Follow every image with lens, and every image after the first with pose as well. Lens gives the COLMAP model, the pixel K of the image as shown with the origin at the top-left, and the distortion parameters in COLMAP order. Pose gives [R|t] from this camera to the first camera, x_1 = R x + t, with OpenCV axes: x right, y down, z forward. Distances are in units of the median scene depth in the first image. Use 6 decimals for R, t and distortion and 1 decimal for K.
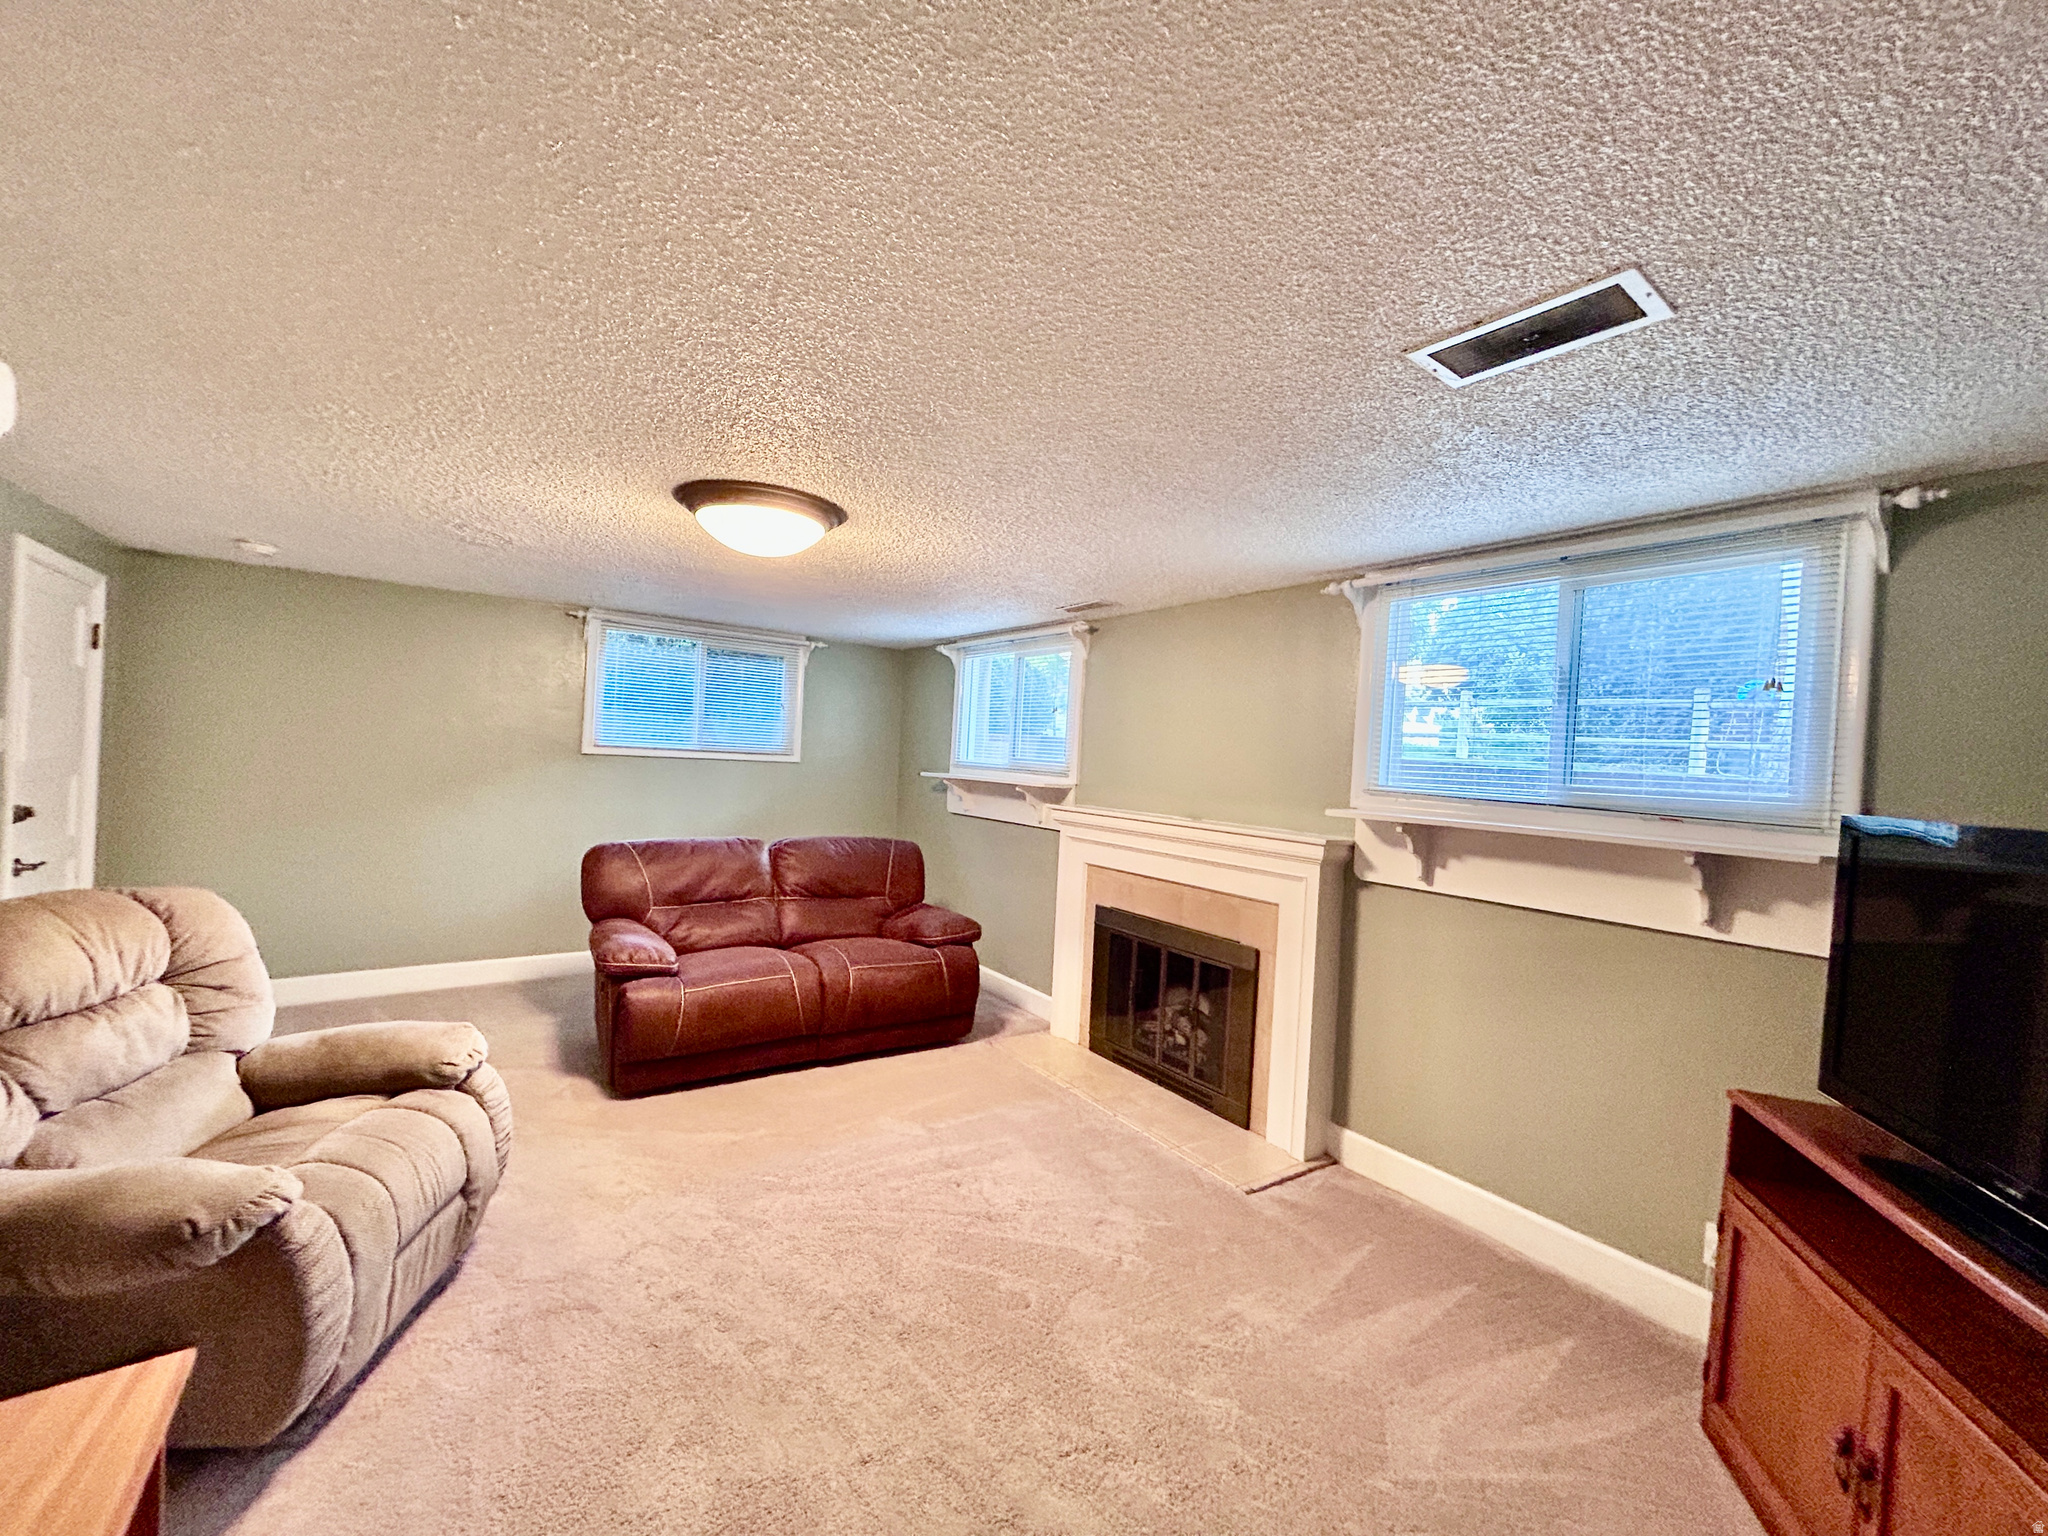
lens RADIAL K [[826.3, 0, 1024.0], [0, 826.3, 768.0], [0, 0, 1]] dist [0.000058, 0.000466]
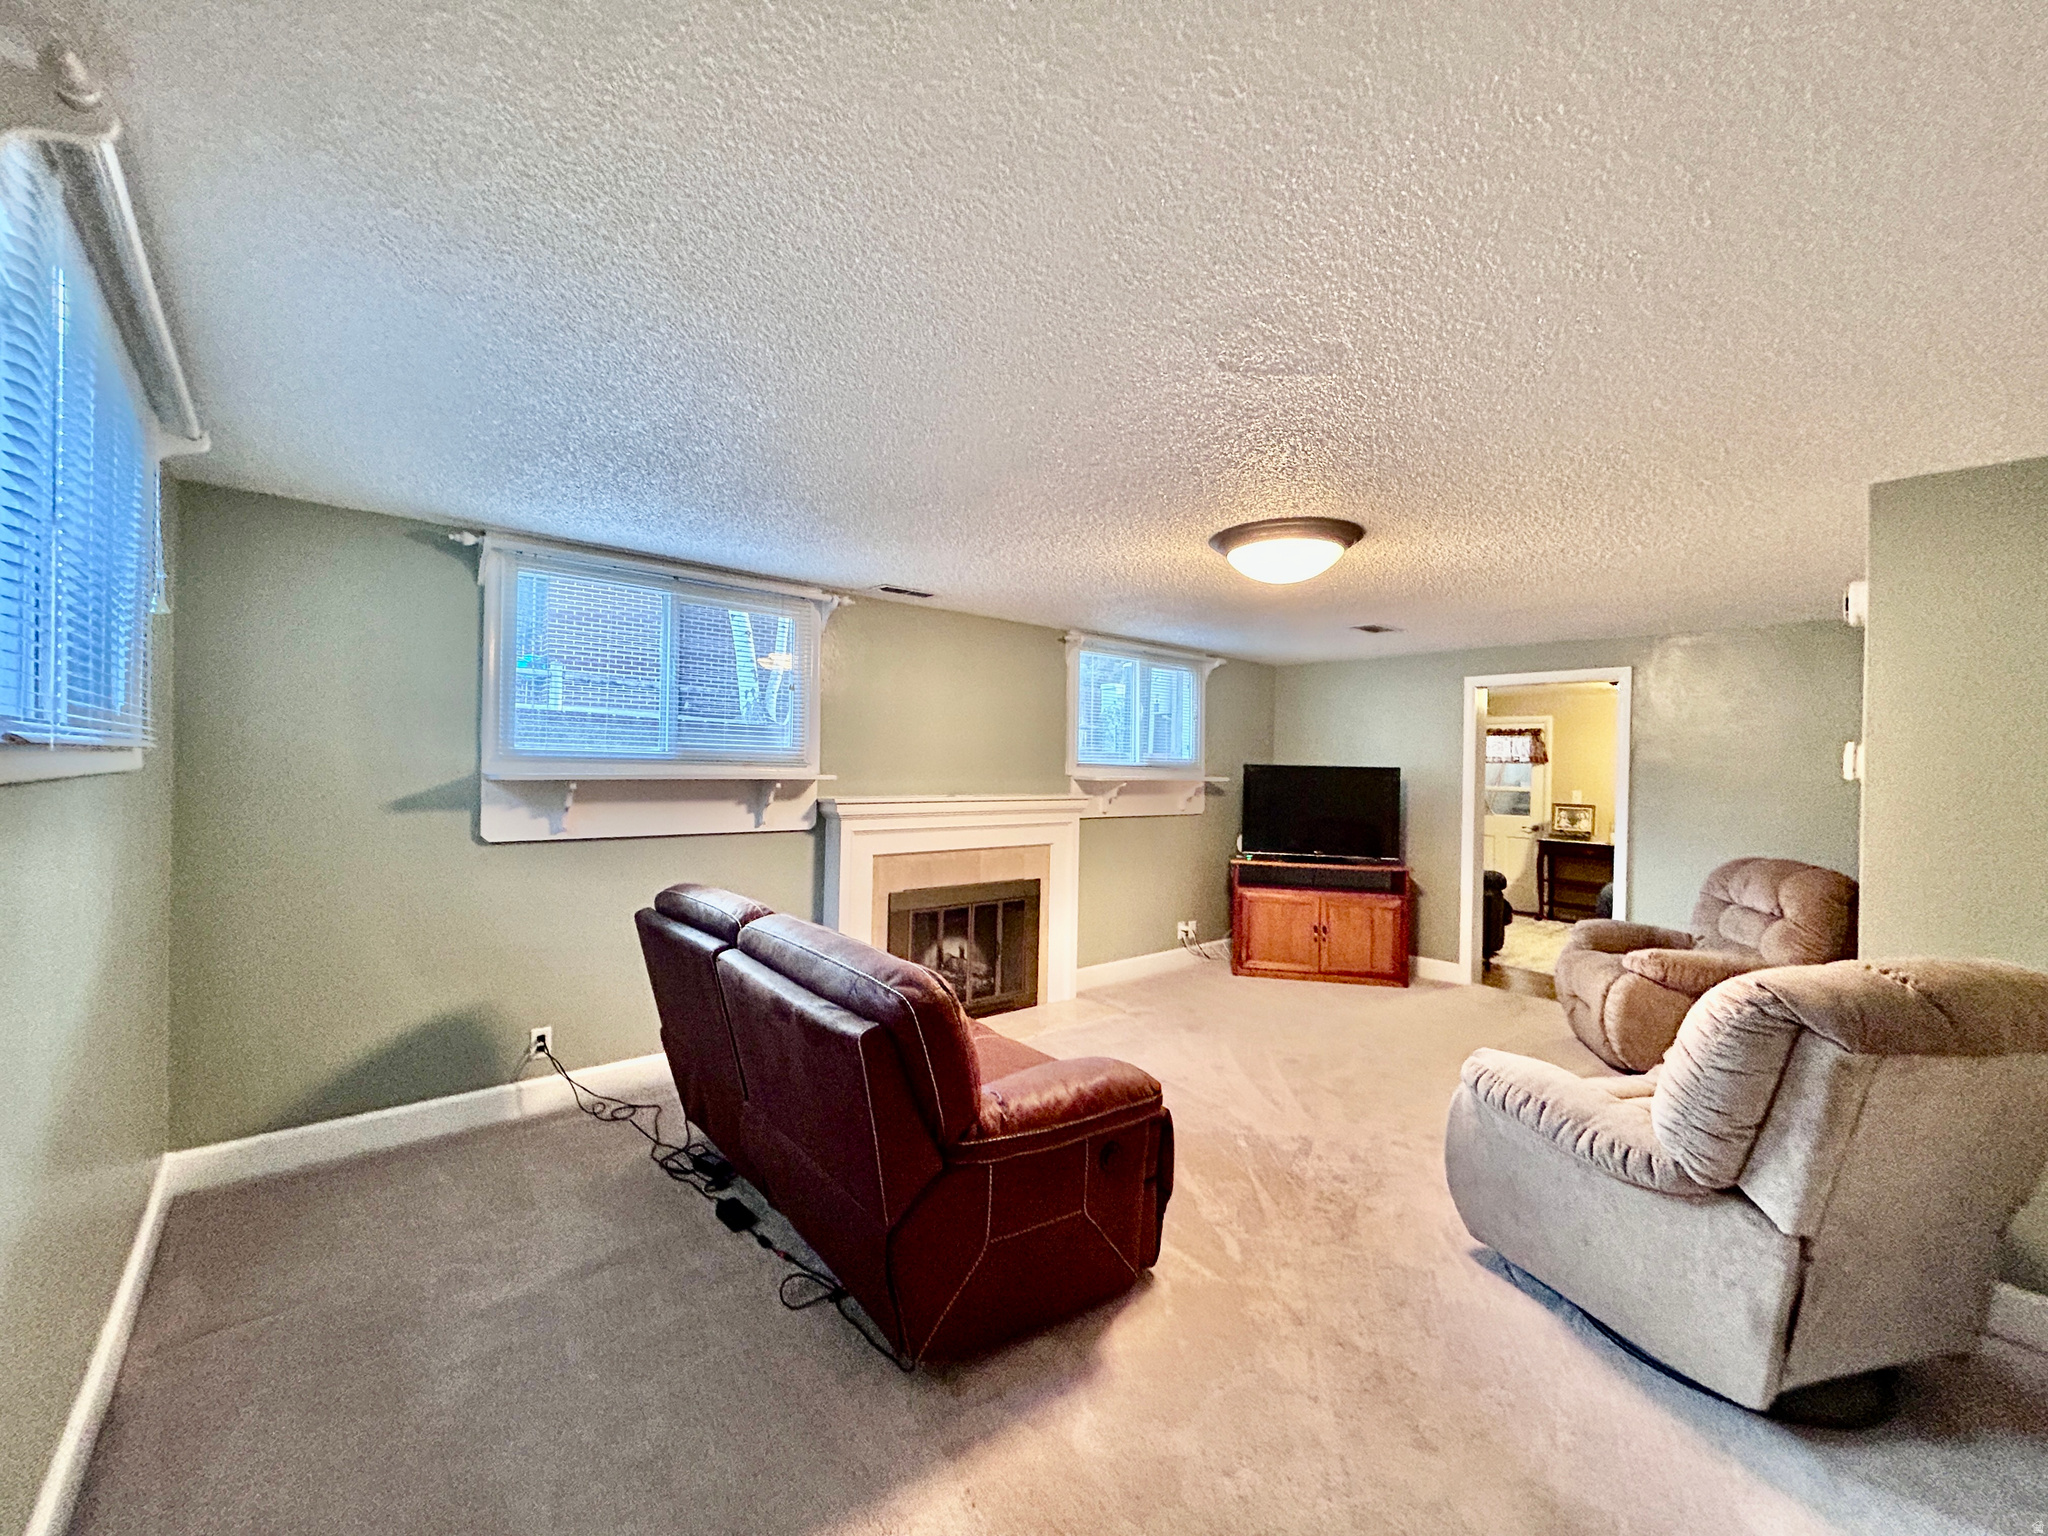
lens RADIAL K [[826.3, 0, 1024.0], [0, 826.3, 768.0], [0, 0, 1]] dist [0.000058, 0.000466]
pose [[-0.097746, -0.062048, 0.993275, -1.030598], [-0.019400, 0.997984, 0.060433, -0.052883], [-0.995022, -0.013363, -0.098753, 1.073253]]
